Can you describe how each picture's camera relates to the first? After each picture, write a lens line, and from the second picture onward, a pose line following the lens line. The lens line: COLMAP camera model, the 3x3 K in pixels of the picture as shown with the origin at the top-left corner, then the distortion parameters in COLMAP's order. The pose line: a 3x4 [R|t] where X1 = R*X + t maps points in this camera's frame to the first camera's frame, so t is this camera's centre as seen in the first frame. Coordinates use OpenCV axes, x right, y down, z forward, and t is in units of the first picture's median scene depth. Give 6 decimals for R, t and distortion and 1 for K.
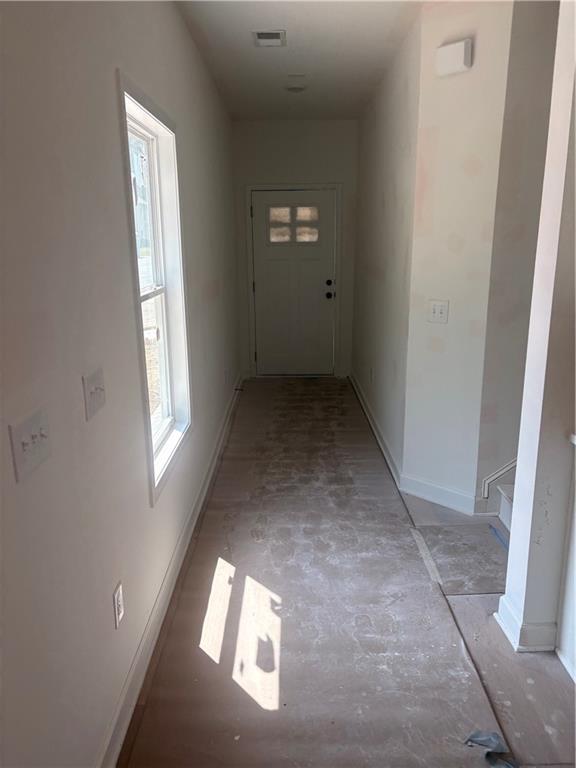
lens RADIAL K [[576.4, 0, 286.2], [0, 576.4, 388.3], [0, 0, 1]] dist [0.058138, -0.066769]
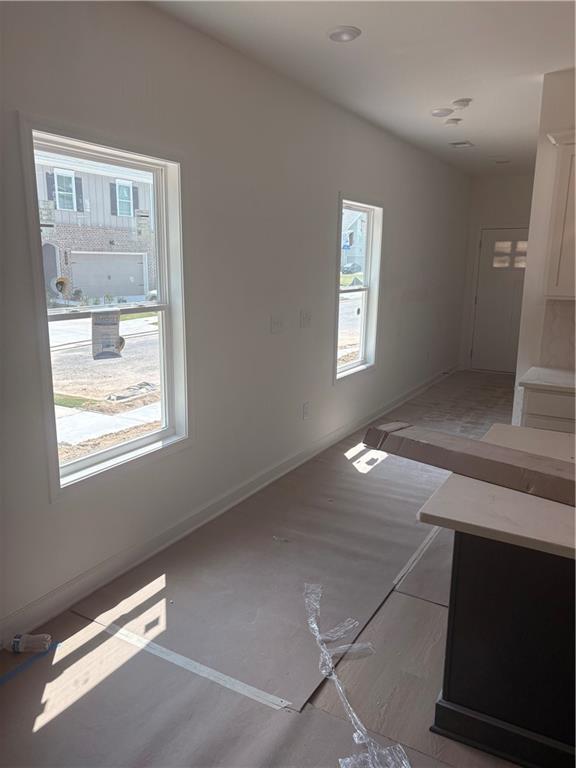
lens RADIAL K [[573.0, 0, 285.4], [0, 573.0, 371.0], [0, 0, 1]] dist [0.043007, -0.051858]
pose [[0.864181, 0.107210, -0.491627, 0.234465], [-0.139808, 0.989726, -0.029924, 0.083620], [0.483368, 0.094593, 0.870292, -0.338412]]
